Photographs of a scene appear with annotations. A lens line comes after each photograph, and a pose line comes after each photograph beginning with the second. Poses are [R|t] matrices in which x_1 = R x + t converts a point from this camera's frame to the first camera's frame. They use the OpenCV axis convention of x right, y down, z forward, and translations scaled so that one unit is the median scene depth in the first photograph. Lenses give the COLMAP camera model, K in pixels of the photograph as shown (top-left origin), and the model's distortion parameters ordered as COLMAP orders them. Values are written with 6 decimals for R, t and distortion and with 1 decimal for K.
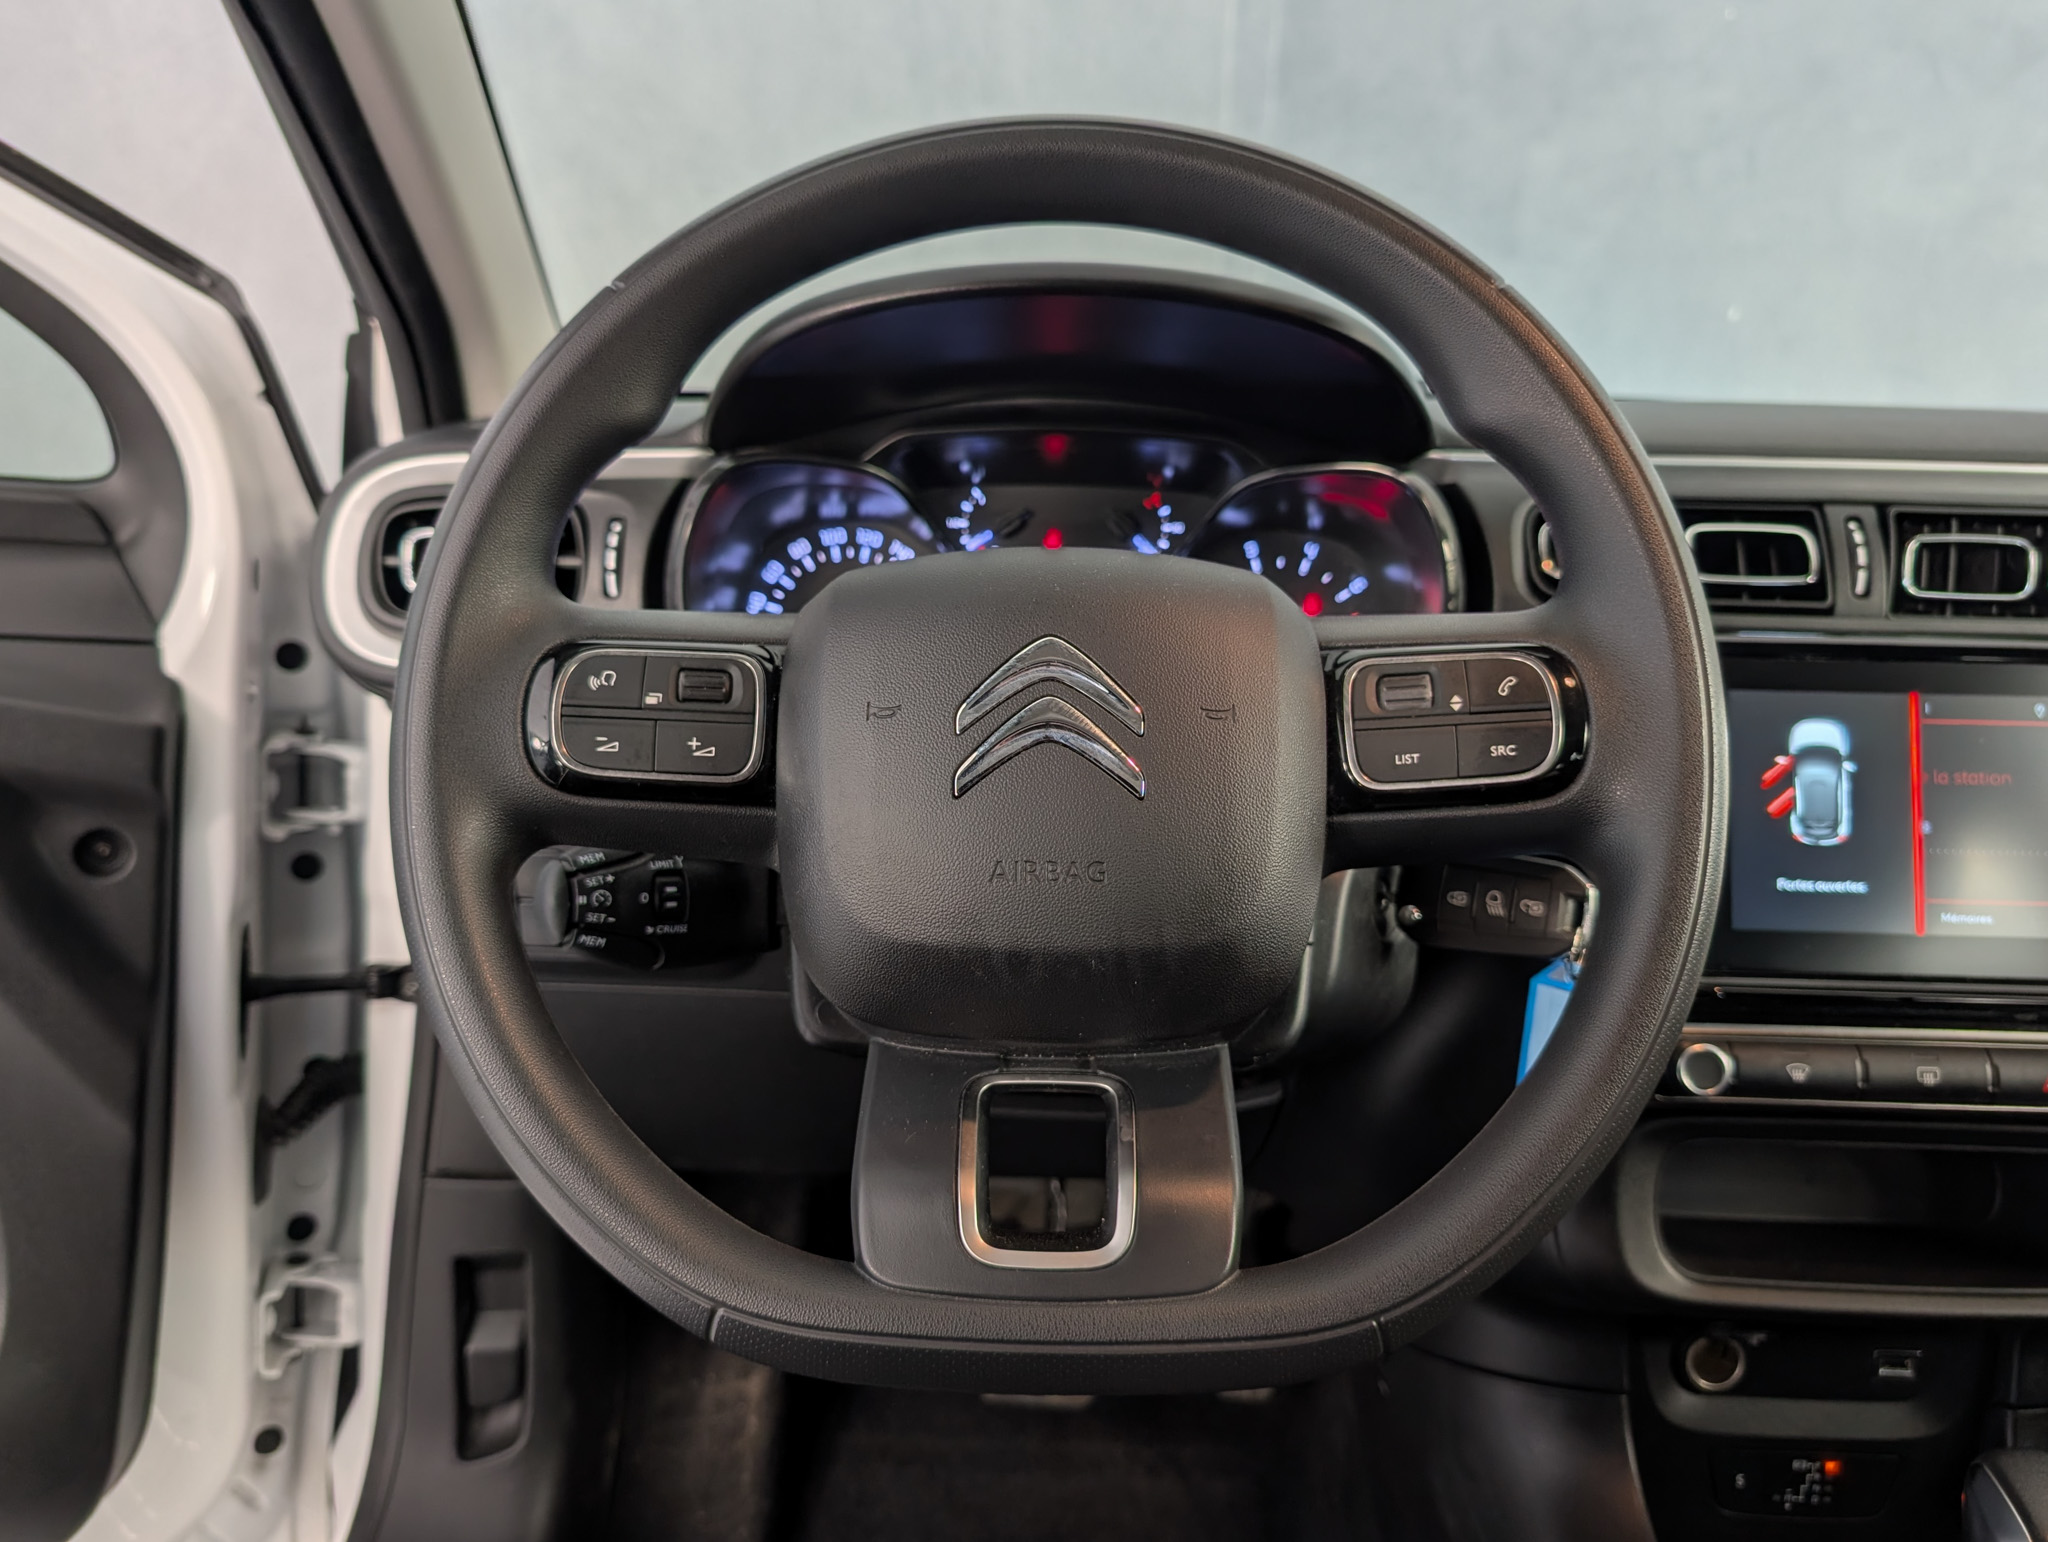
lens RADIAL K [[1501.3, 0, 1038.3], [0, 1501.3, 767.1], [0, 0, 1]] dist [0.003383, -0.003724]
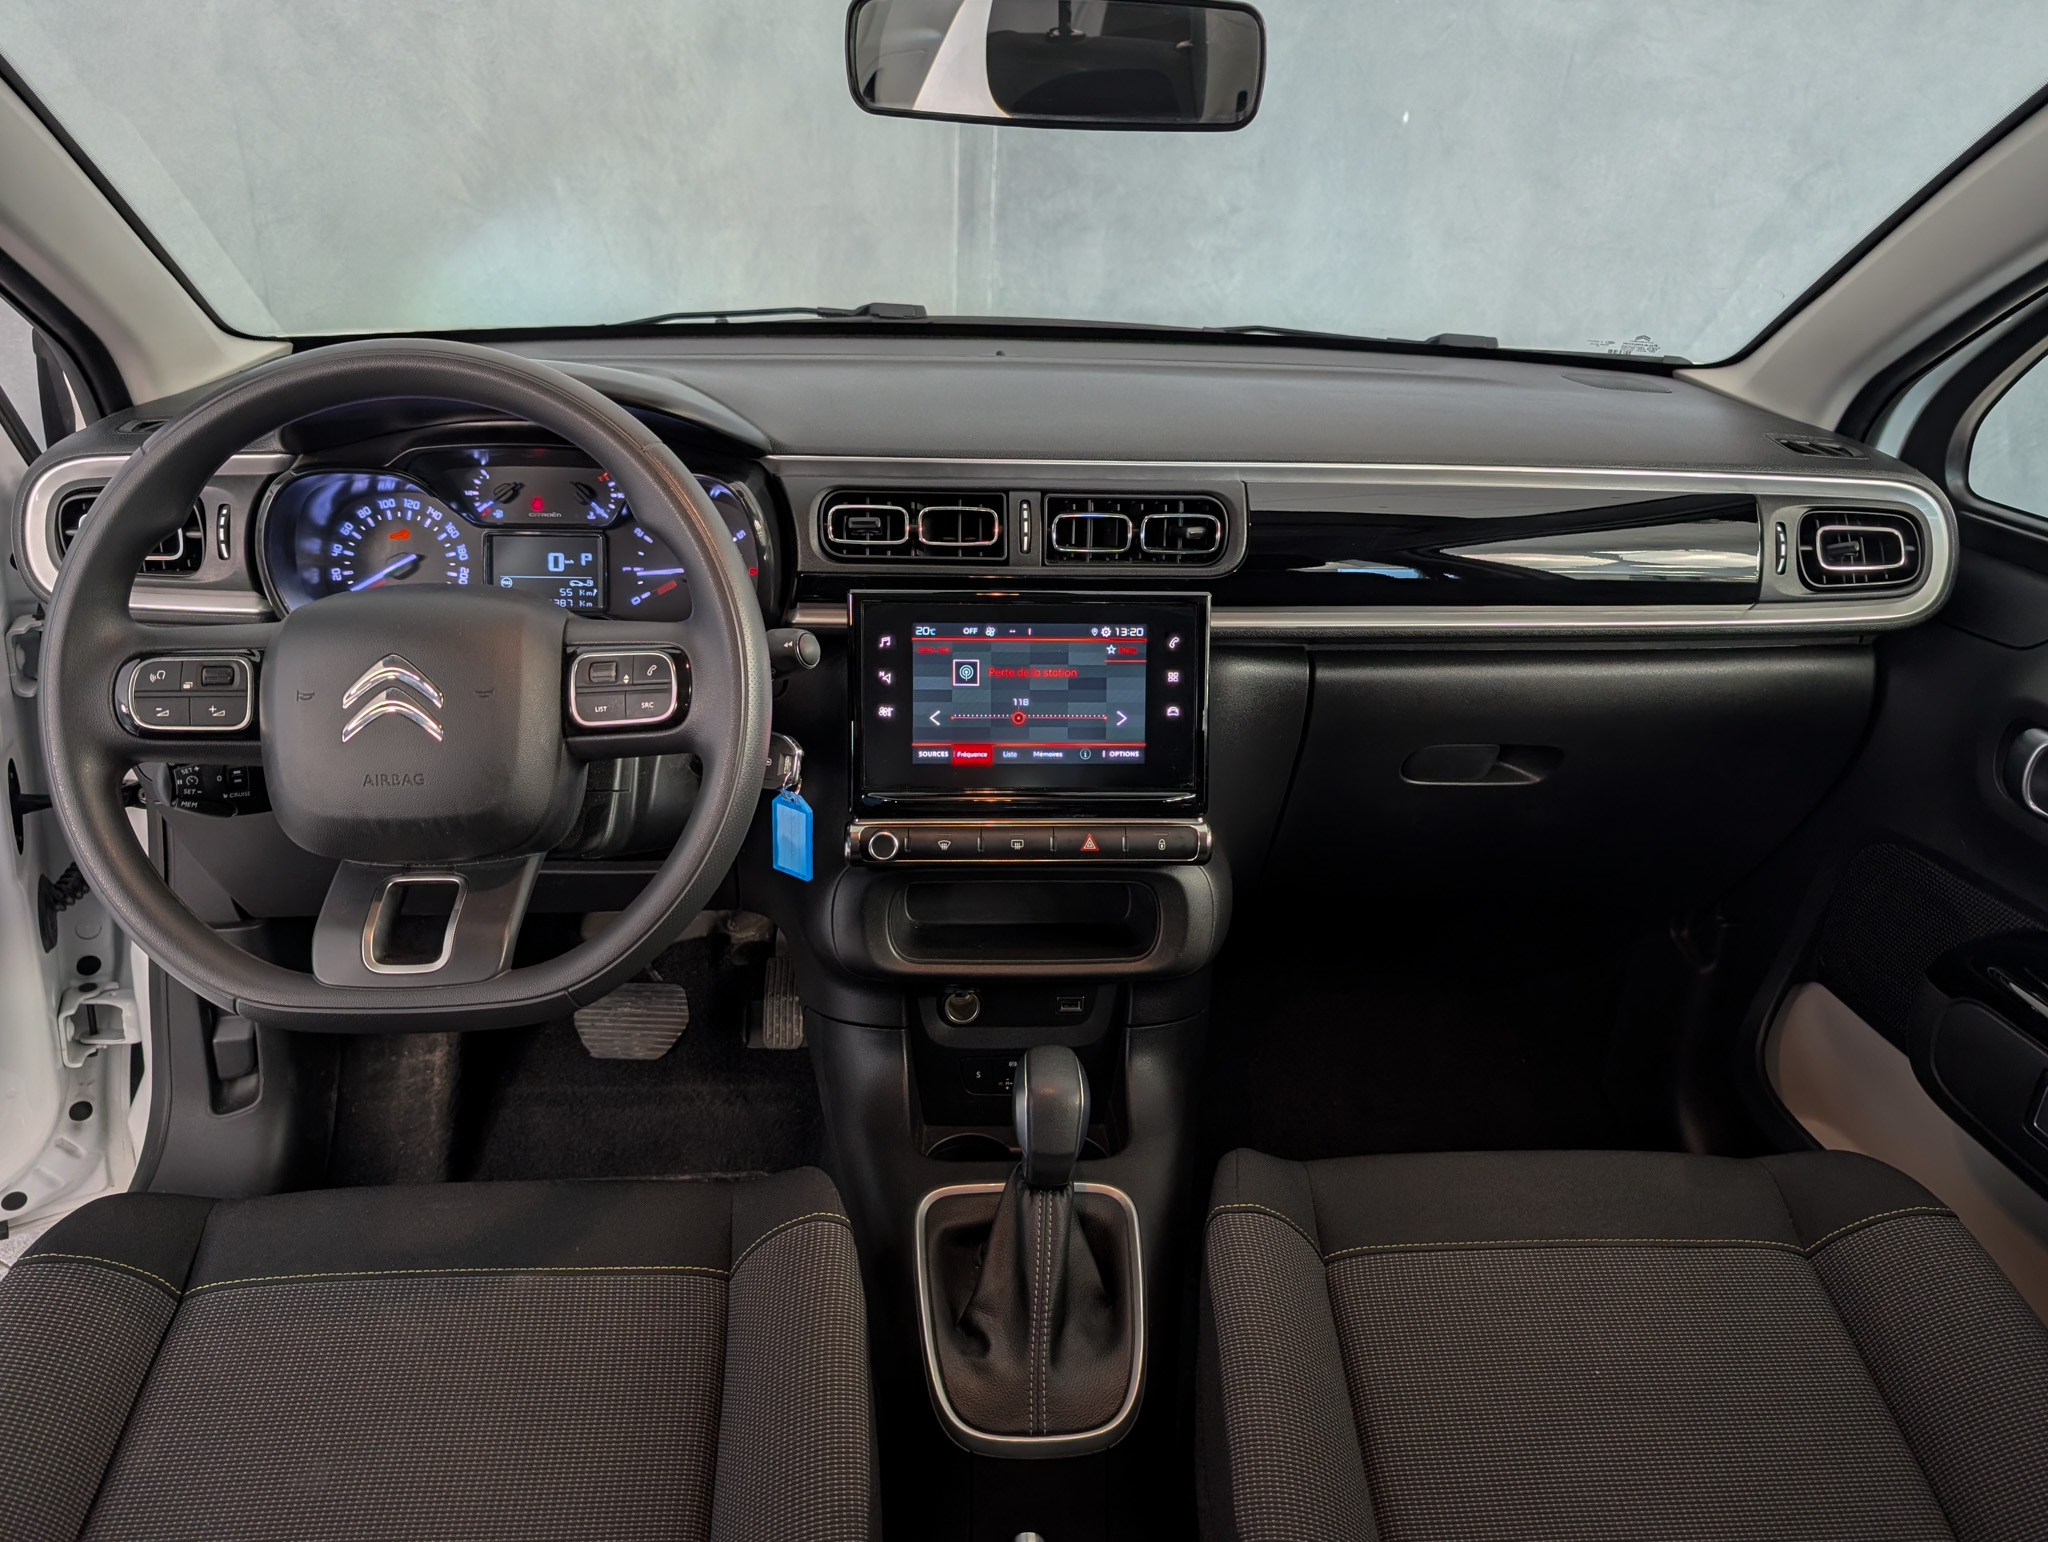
lens RADIAL K [[1454.6, 0, 1025.7], [0, 1454.6, 739.5], [0, 0, 1]] dist [0.005032, 0.003633]
pose [[0.995738, -0.029153, 0.087495, 0.397313], [0.013996, 0.985501, 0.169089, -0.175137], [-0.091156, -0.167144, 0.981710, -0.560262]]
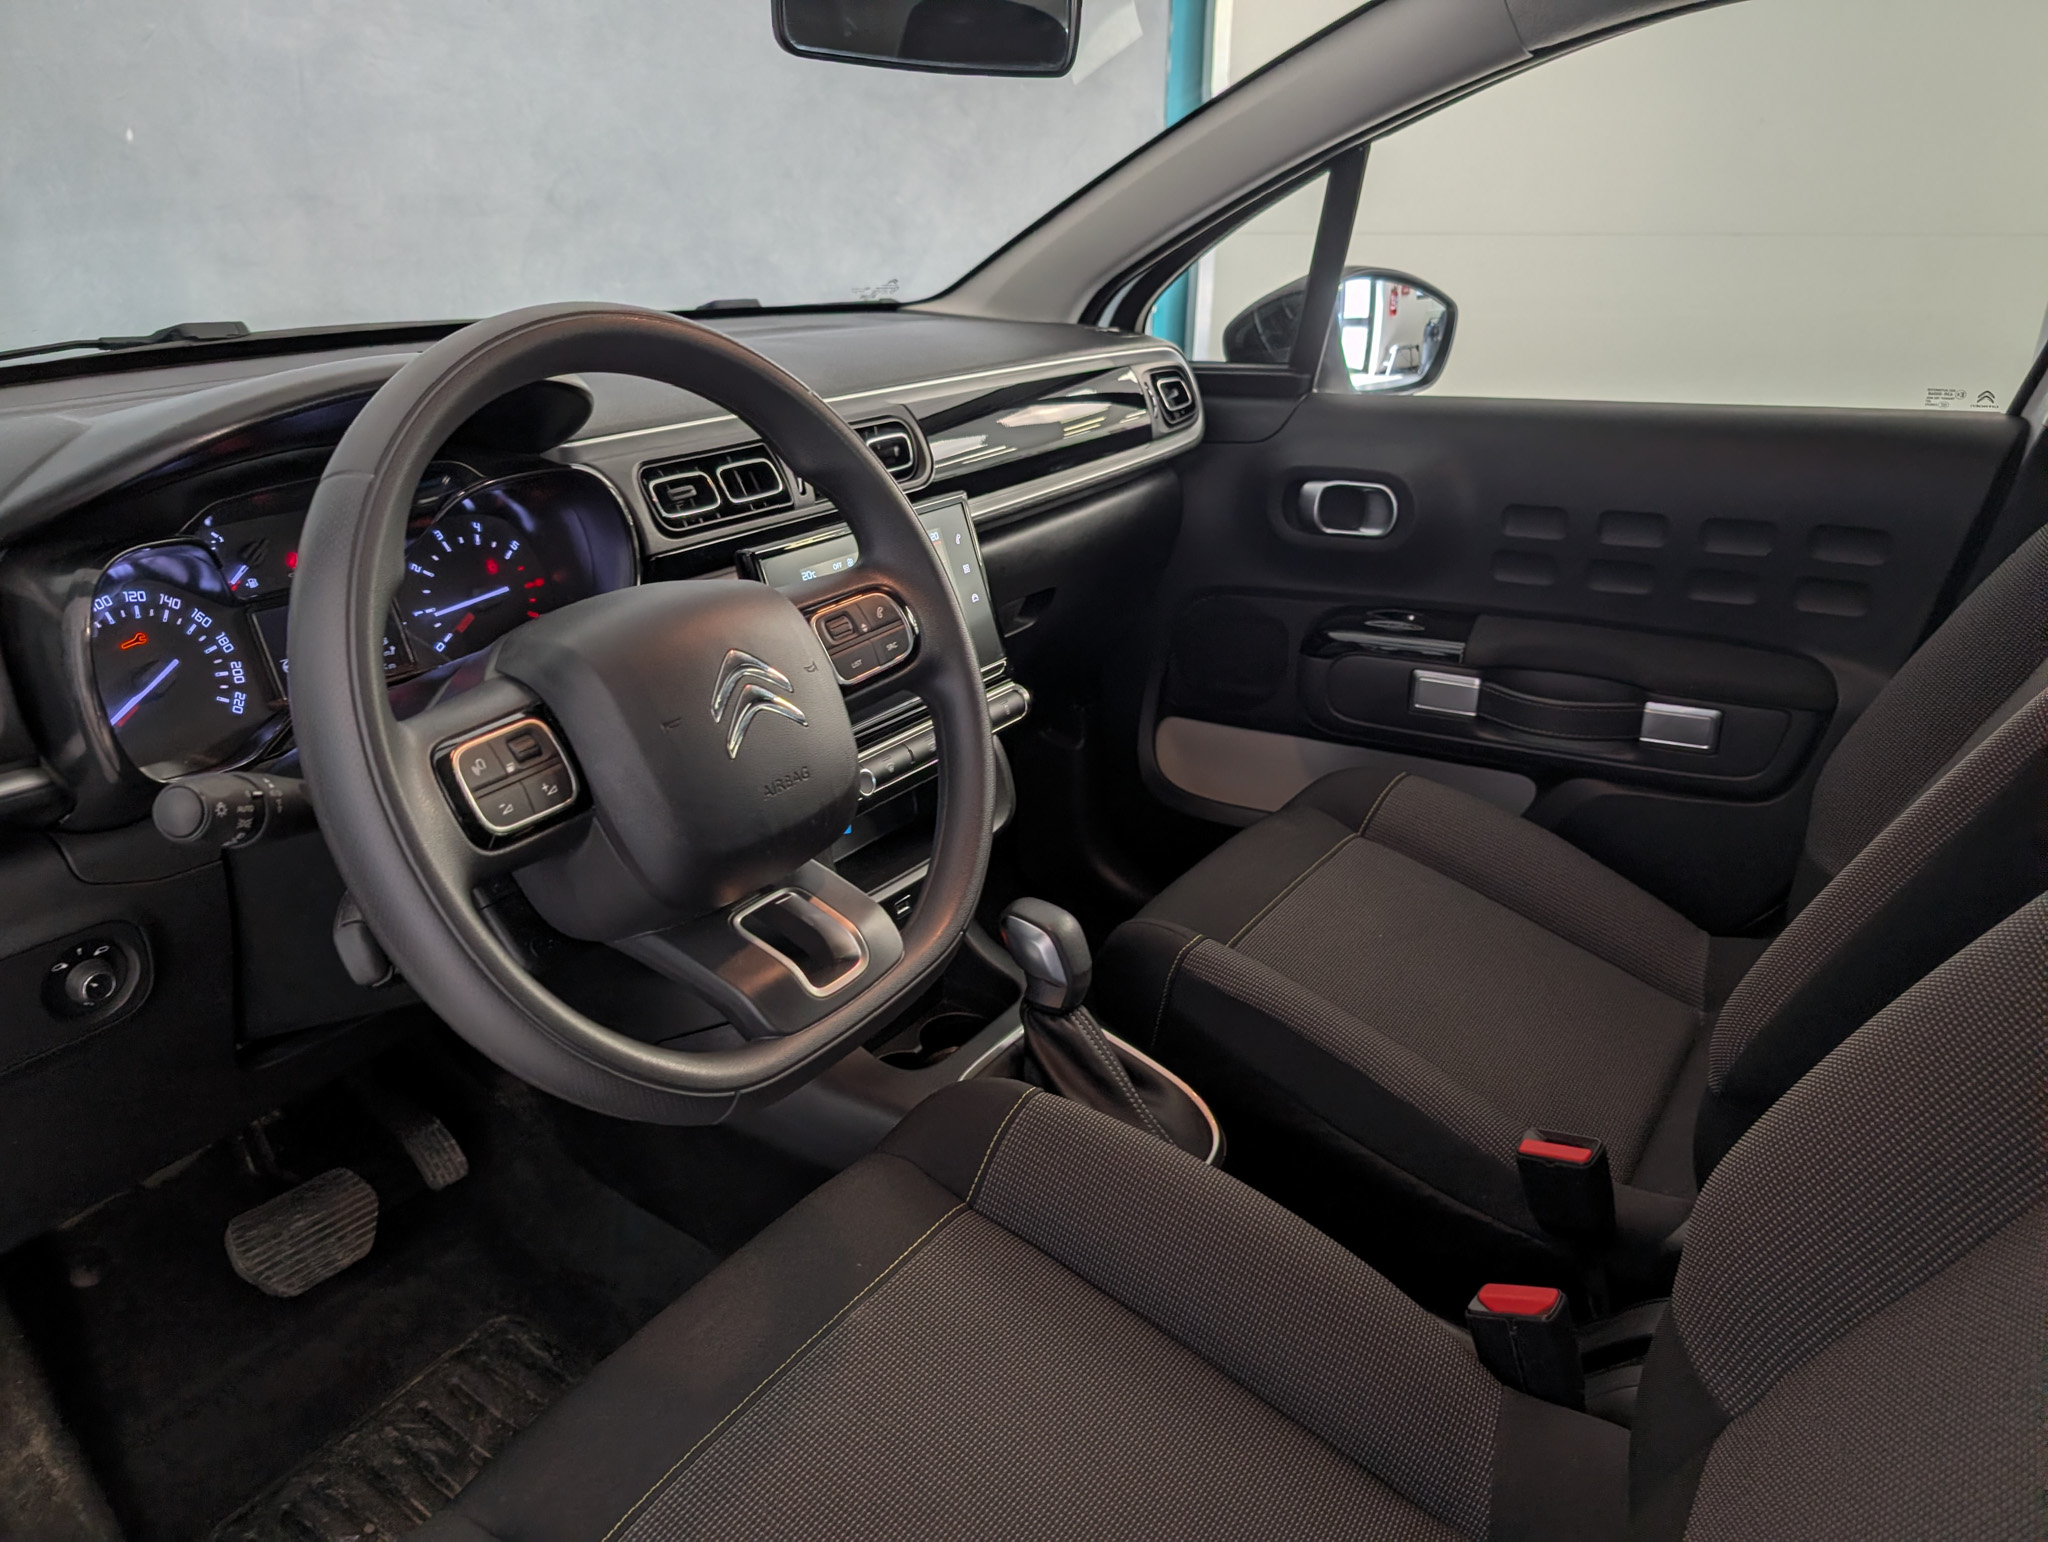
lens RADIAL K [[1467.1, 0, 1003.2], [0, 1467.1, 774.5], [0, 0, 1]] dist [0.003967, -0.006528]
pose [[0.524898, -0.334825, 0.782543, -0.726314], [0.205350, 0.942037, 0.265327, -0.203907], [-0.826023, 0.021426, 0.563229, -0.121580]]
